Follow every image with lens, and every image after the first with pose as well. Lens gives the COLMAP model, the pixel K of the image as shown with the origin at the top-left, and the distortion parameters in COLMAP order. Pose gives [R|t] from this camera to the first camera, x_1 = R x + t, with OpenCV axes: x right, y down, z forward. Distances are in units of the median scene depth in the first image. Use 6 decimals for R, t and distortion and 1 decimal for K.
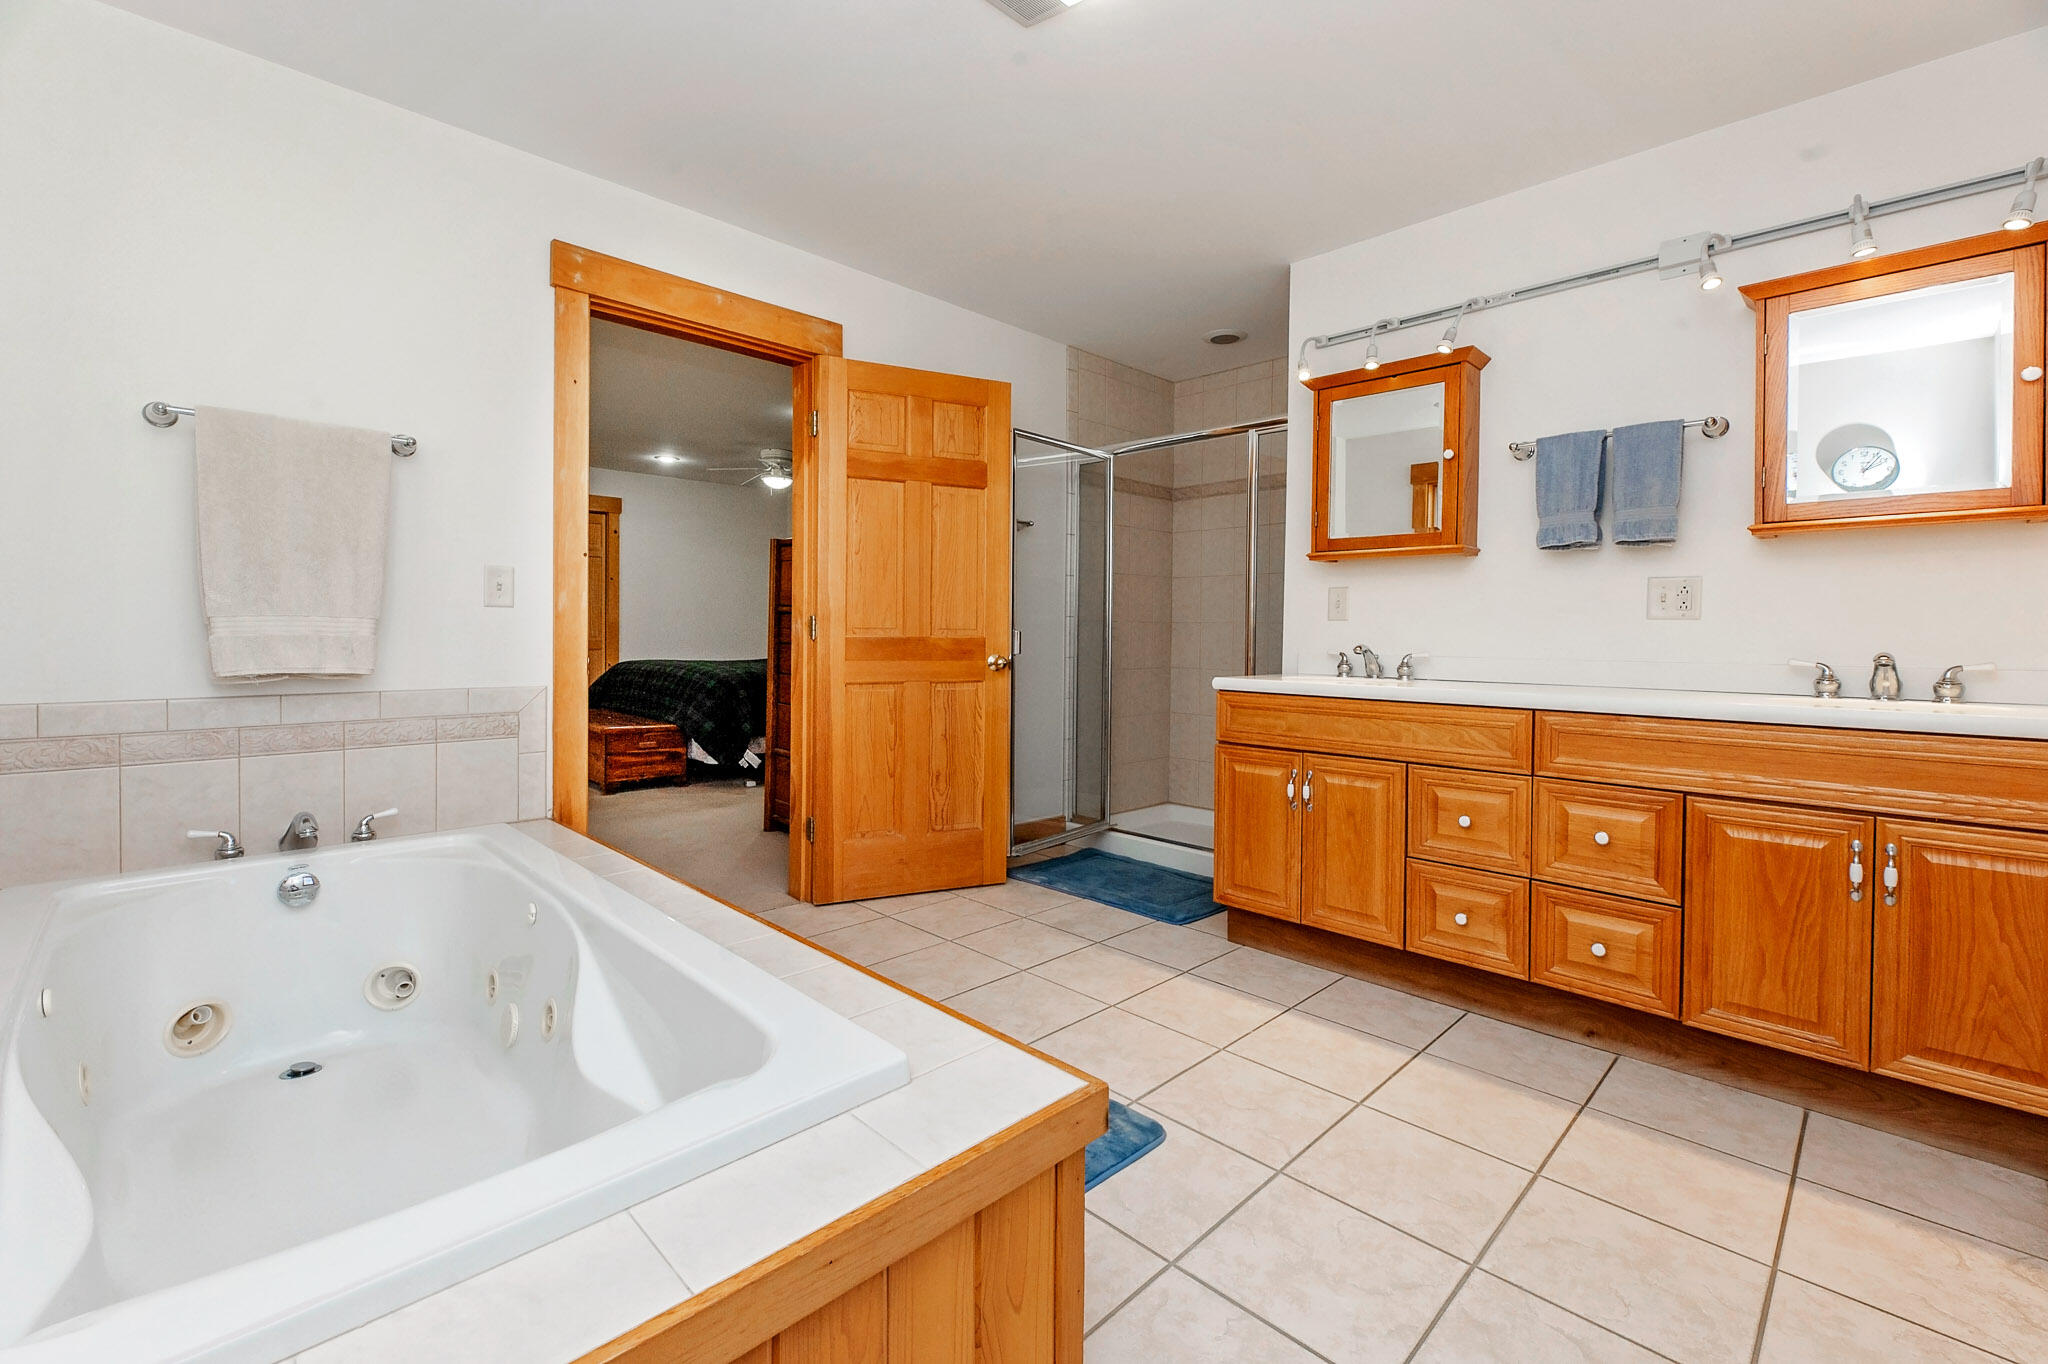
lens RADIAL K [[822.6, 0, 1025.2], [0, 822.6, 634.1], [0, 0, 1]] dist [-0.000366, -0.000063]
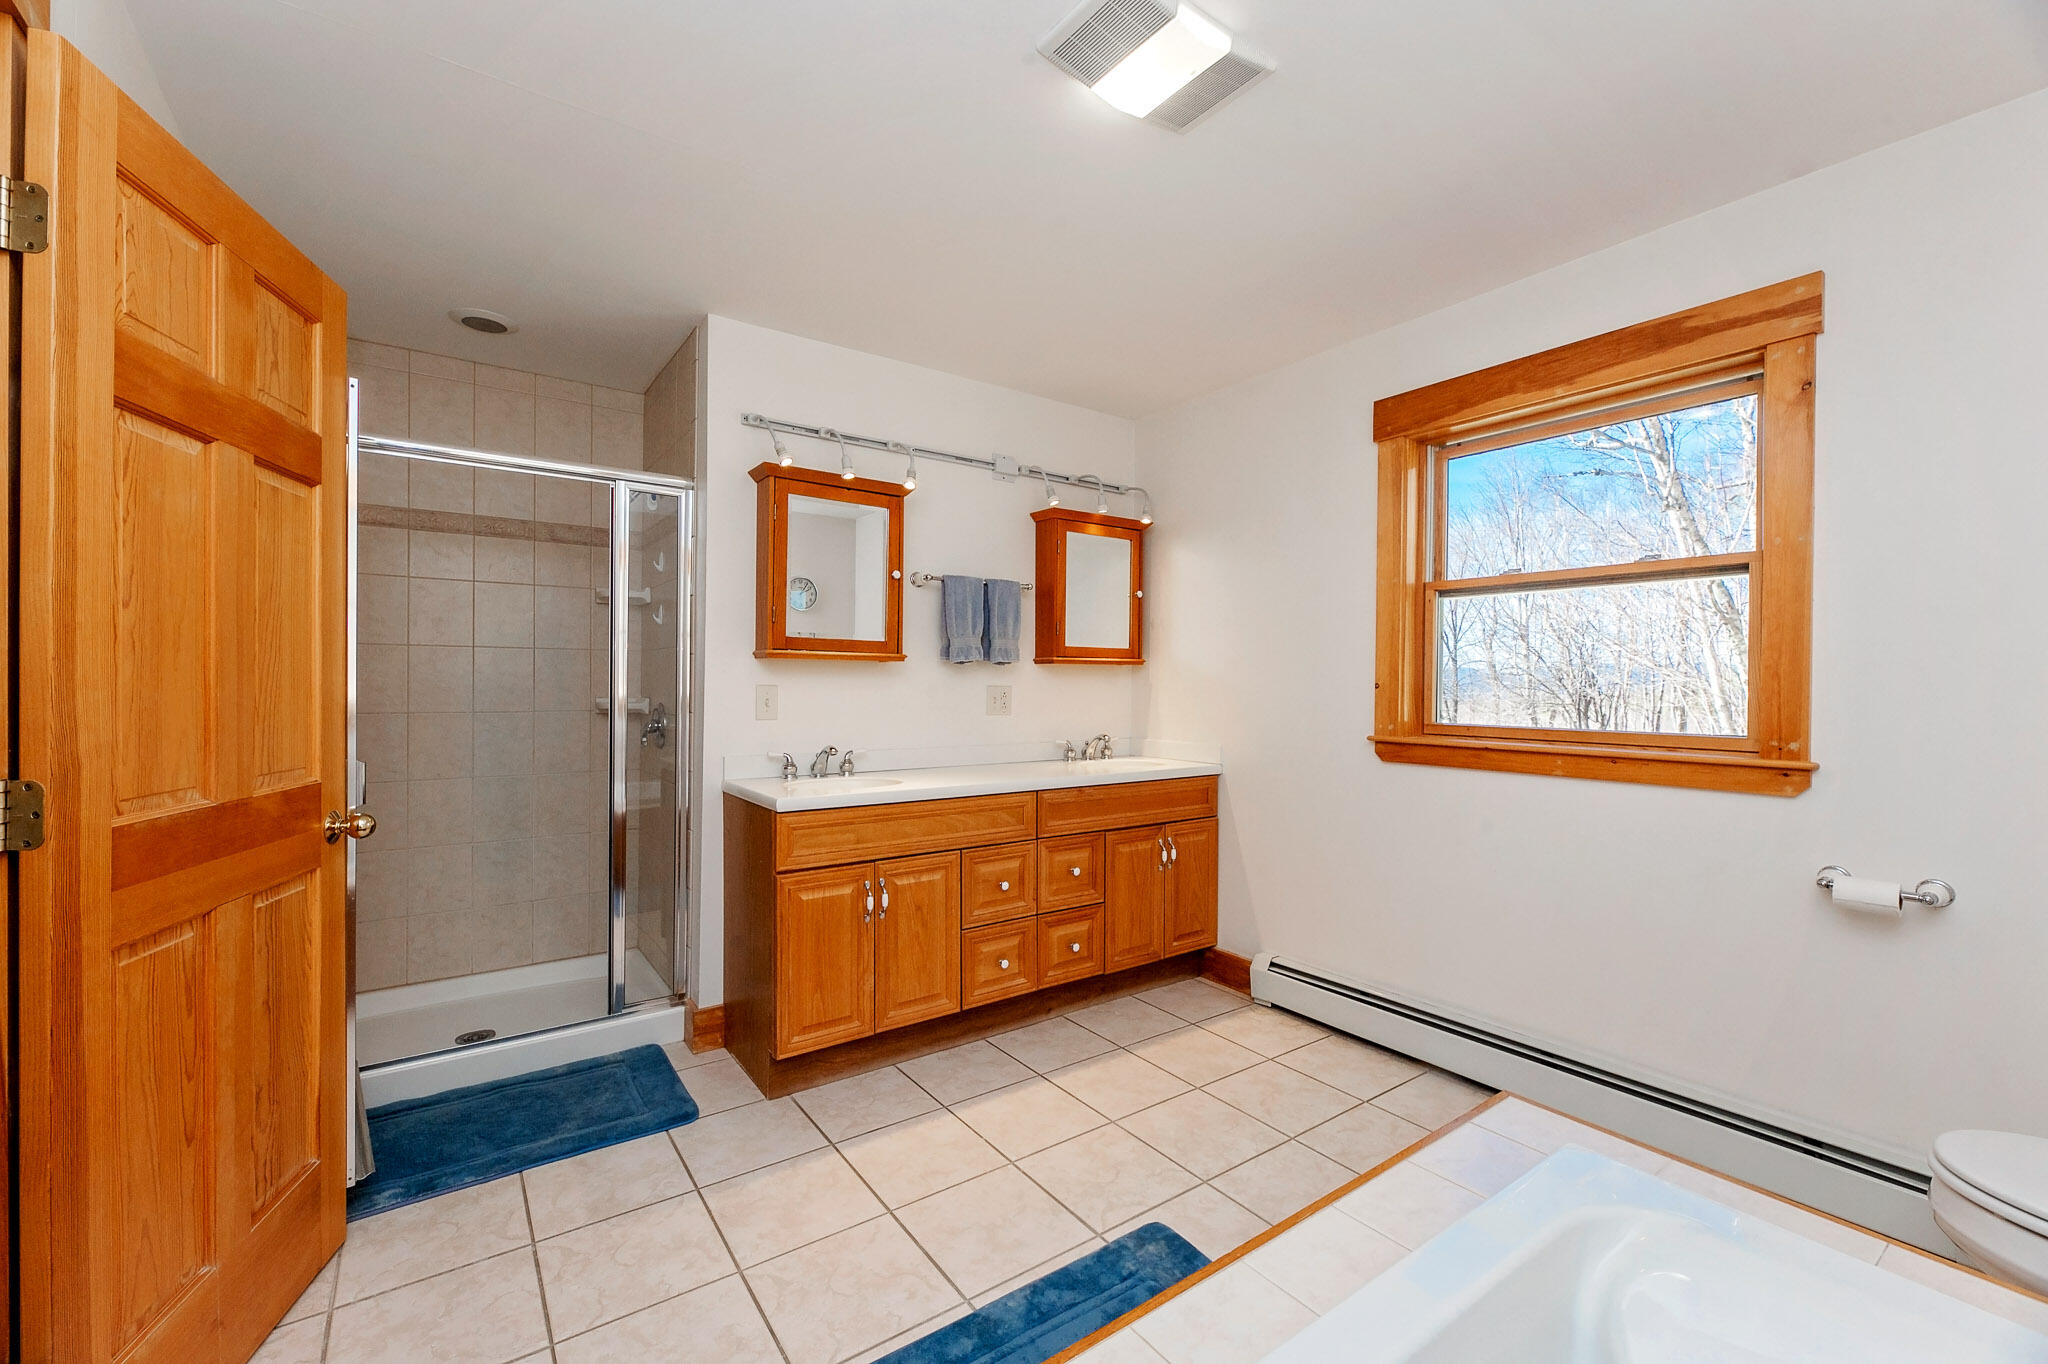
lens RADIAL K [[842.7, 0, 1024.0], [0, 842.7, 682.0], [0, 0, 1]] dist [-0.000601, -0.000150]
pose [[0.190958, -0.008297, 0.981563, -0.645866], [-0.000339, 0.999964, 0.008519, -0.085110], [-0.981598, -0.001960, 0.190948, 0.646994]]
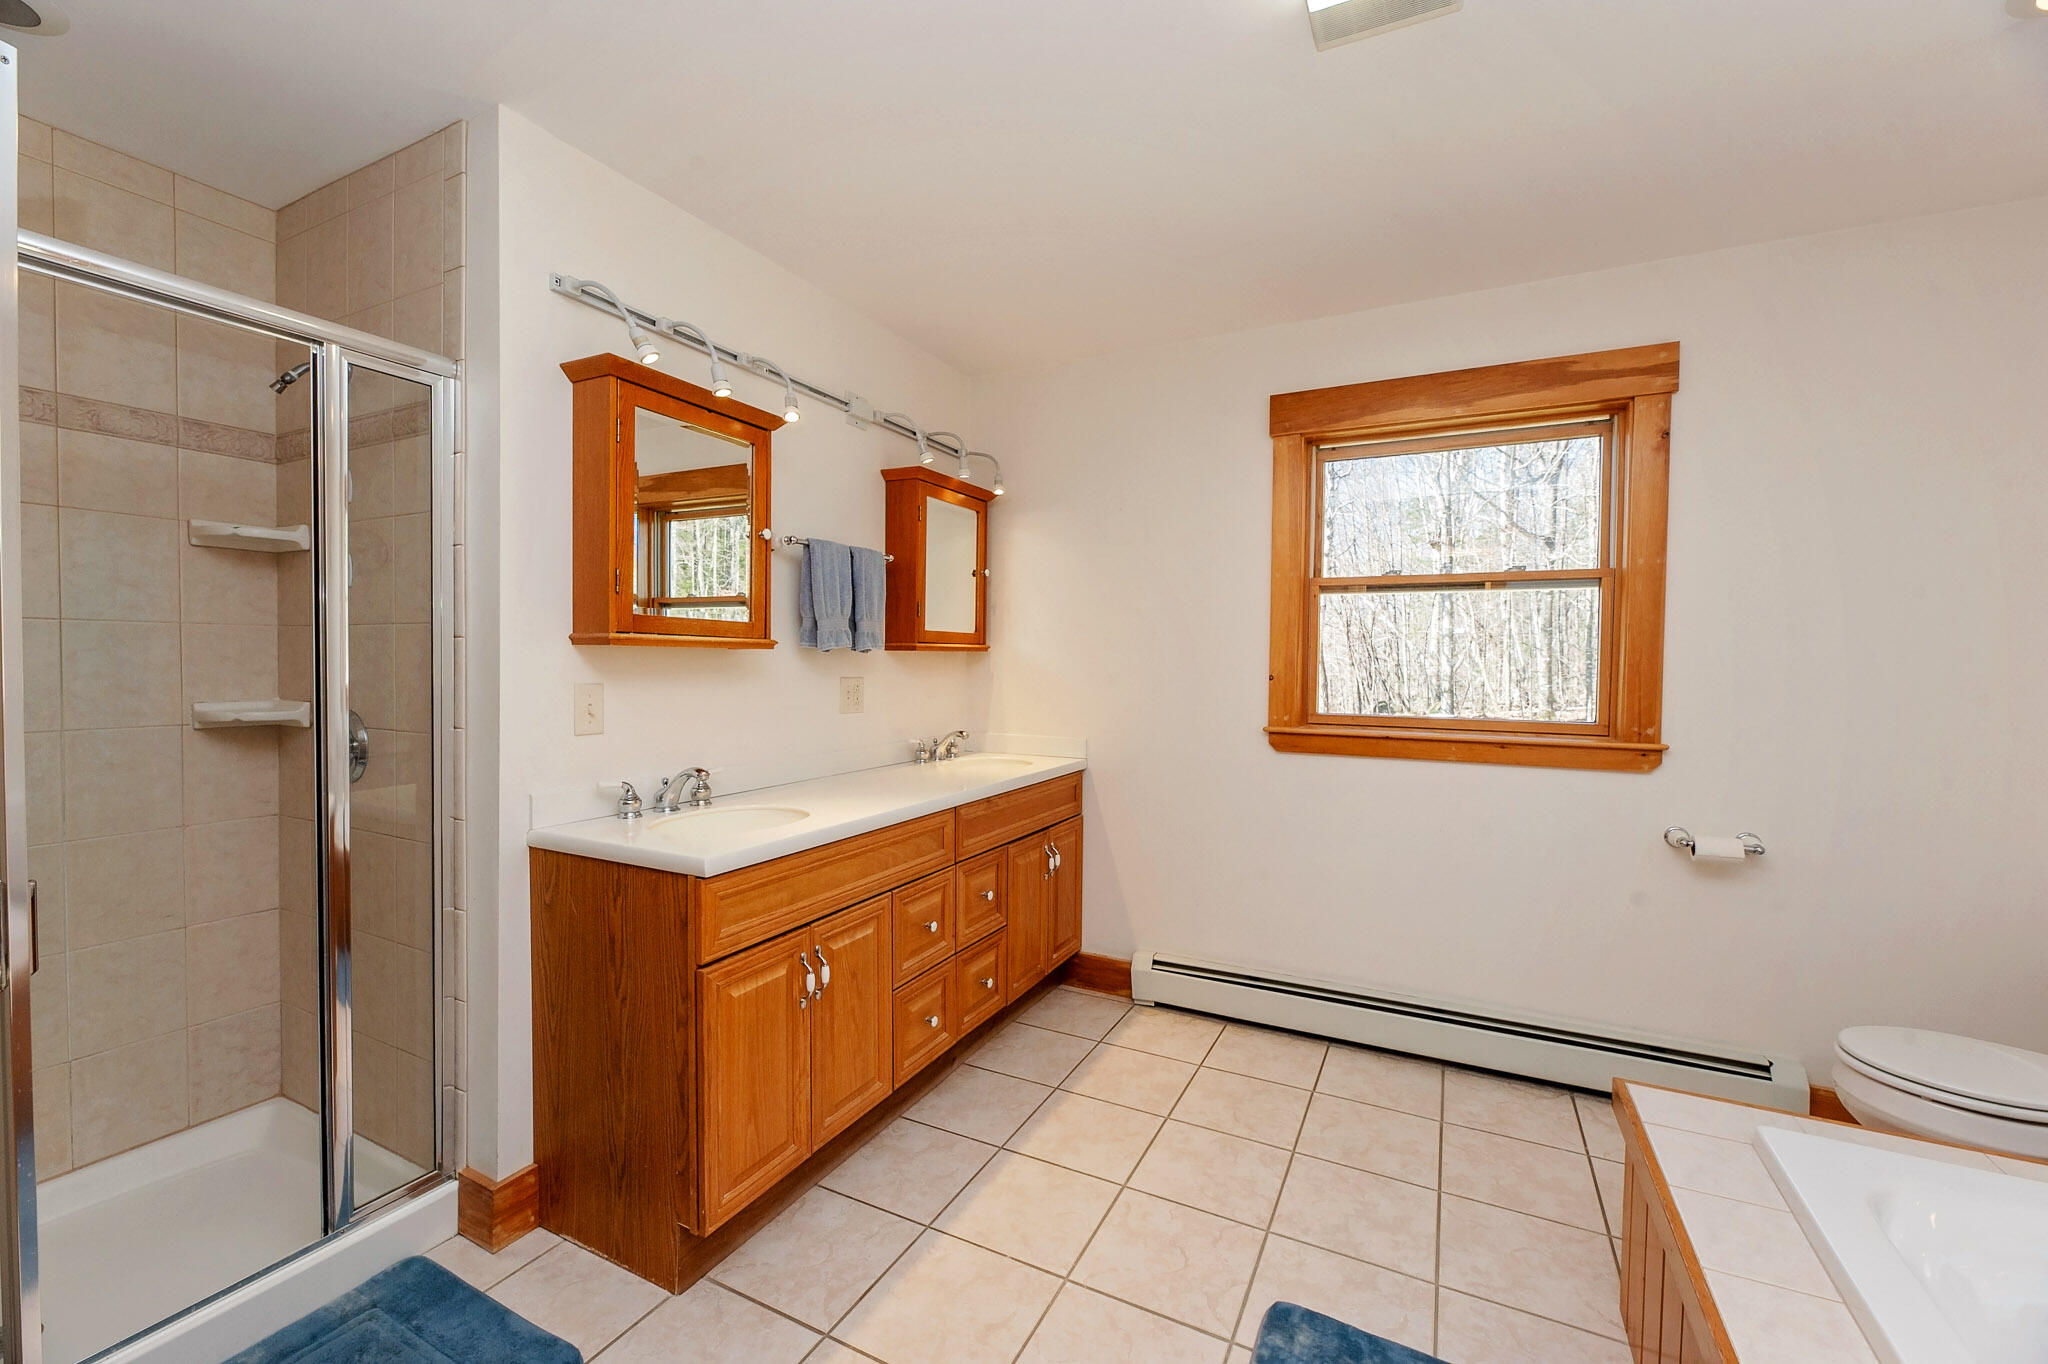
lens RADIAL K [[836.6, 0, 1024.8], [0, 836.6, 676.7], [0, 0, 1]] dist [-0.002363, -0.000321]
pose [[-0.282852, -0.033088, 0.958593, -0.437735], [-0.007946, 0.999451, 0.032154, -0.106667], [-0.959131, 0.001477, -0.282960, 1.057853]]
